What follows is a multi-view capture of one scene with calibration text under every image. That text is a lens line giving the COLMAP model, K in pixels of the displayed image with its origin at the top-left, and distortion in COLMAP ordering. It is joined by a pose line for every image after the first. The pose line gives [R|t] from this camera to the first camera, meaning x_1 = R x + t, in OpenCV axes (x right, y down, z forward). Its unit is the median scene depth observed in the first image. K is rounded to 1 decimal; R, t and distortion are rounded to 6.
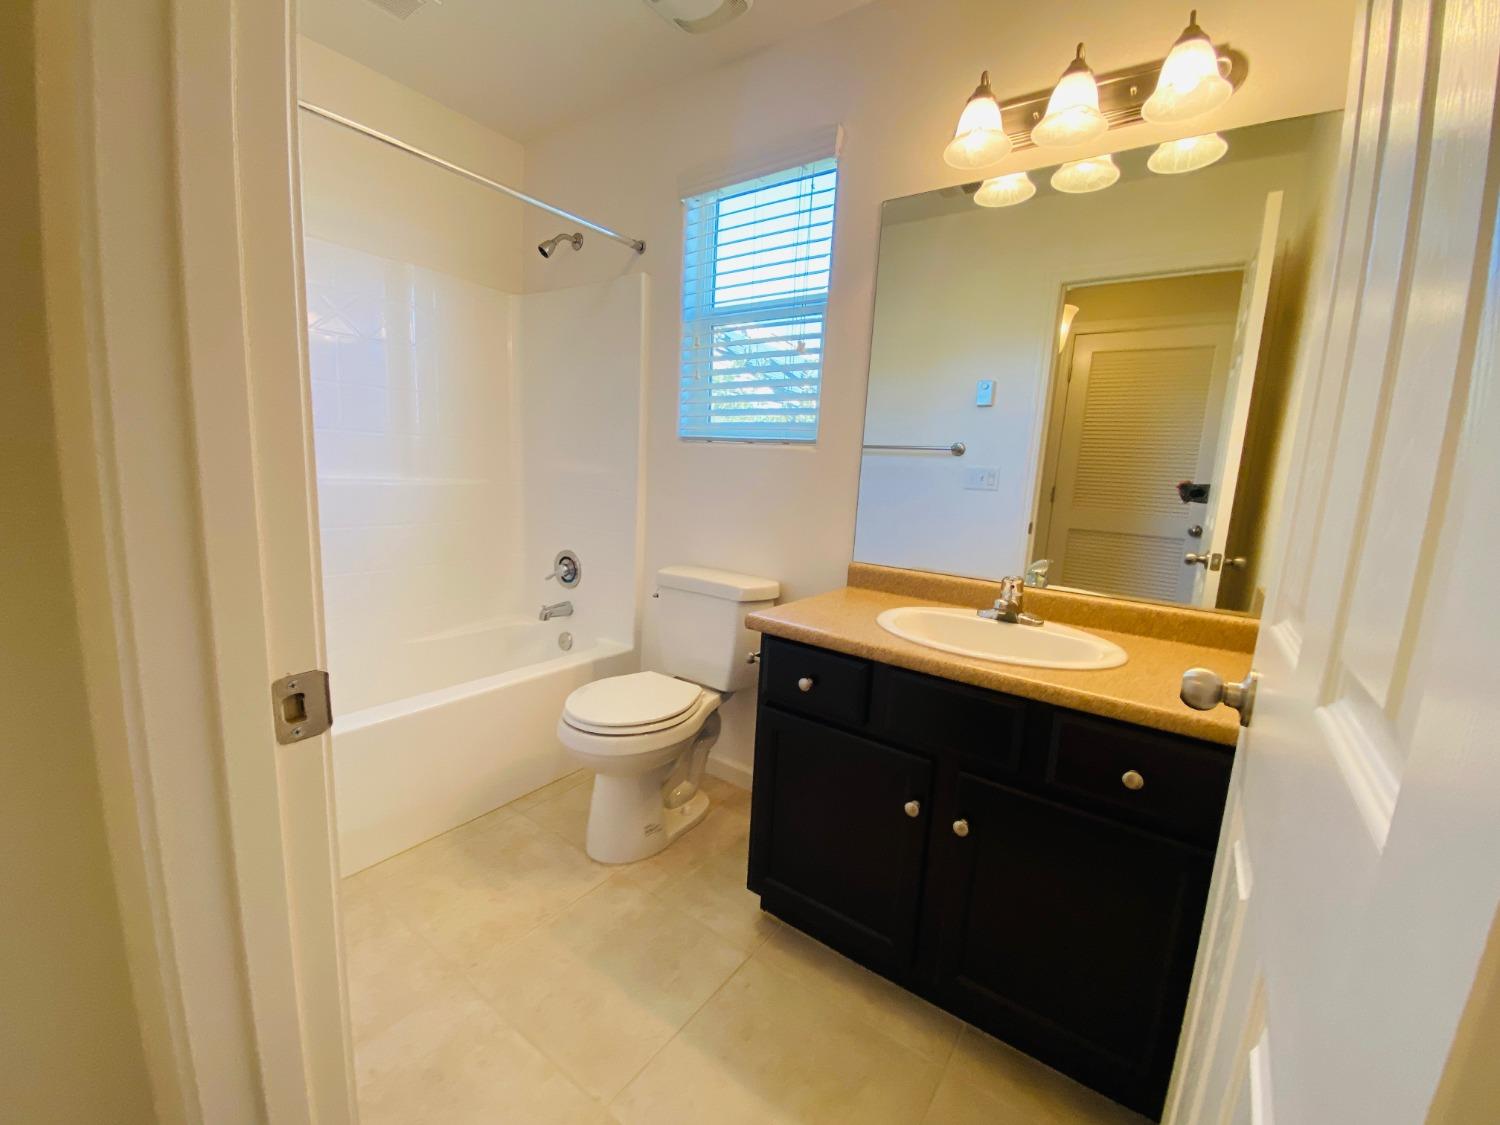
lens RADIAL K [[617.1, 0, 740.9], [0, 617.1, 562.3], [0, 0, 1]] dist [0.025066, -0.020687]
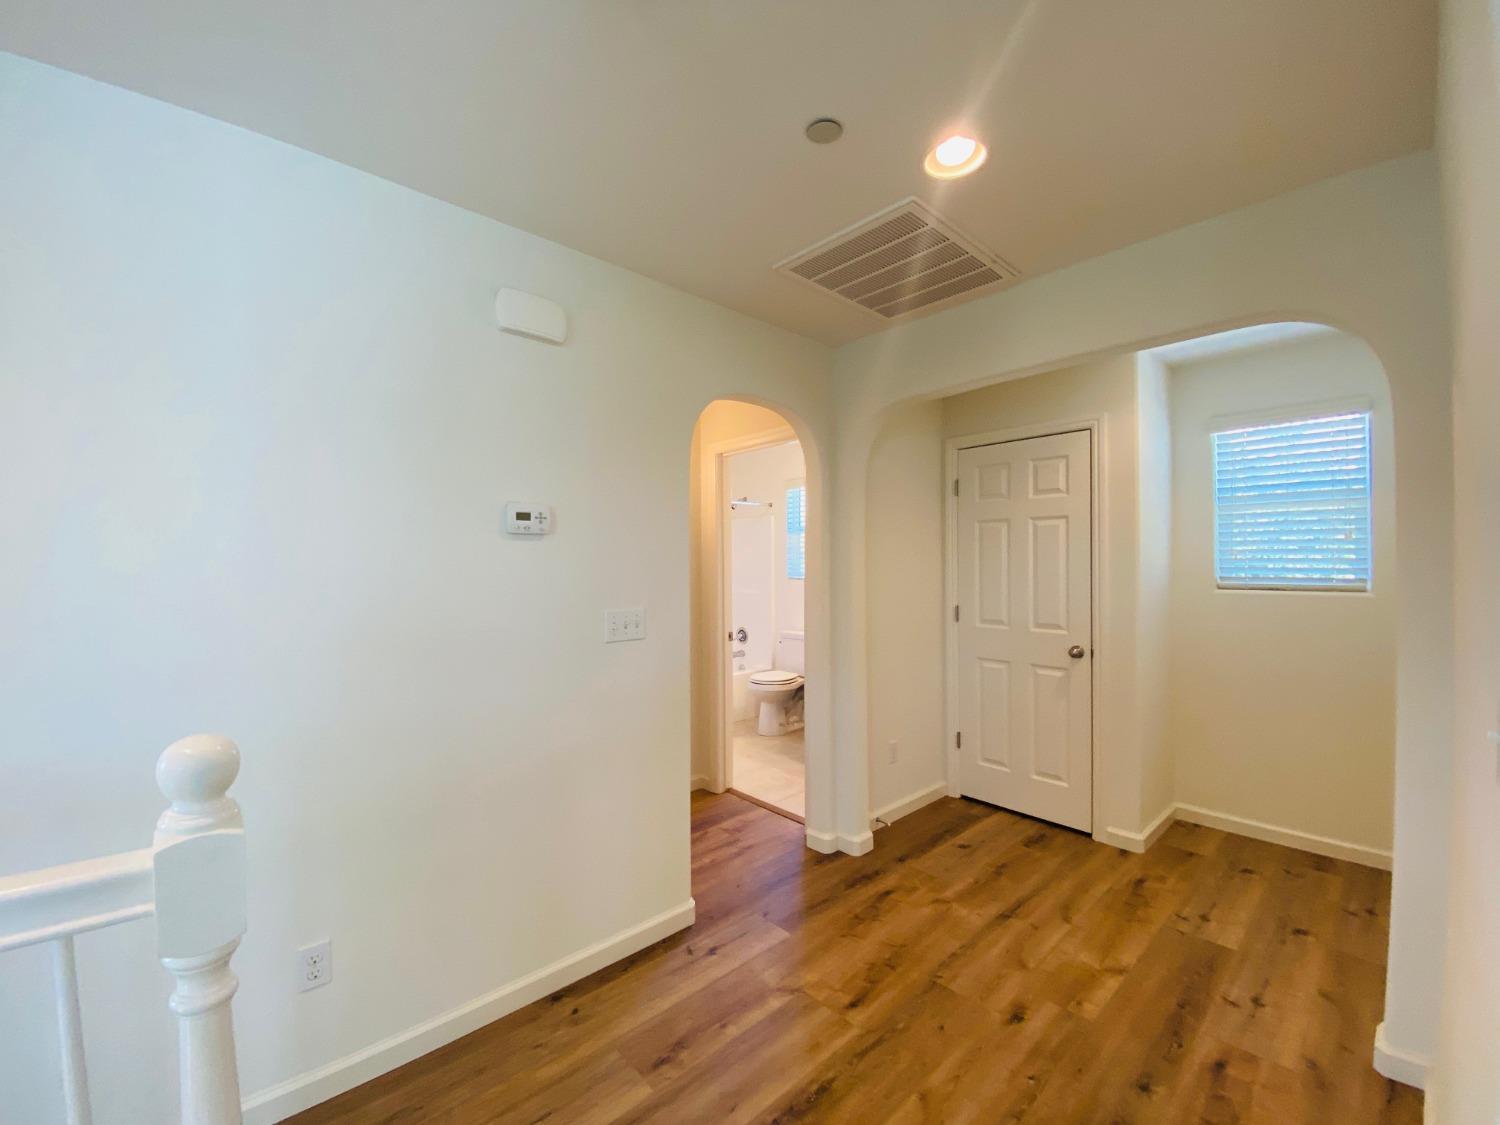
lens RADIAL K [[617.1, 0, 740.9], [0, 617.1, 562.3], [0, 0, 1]] dist [0.025066, -0.020687]
pose [[0.979323, -0.053520, -0.195094, 0.248665], [0.021689, 0.986589, -0.161777, 0.161666], [0.201136, 0.154200, 0.967350, -1.785700]]
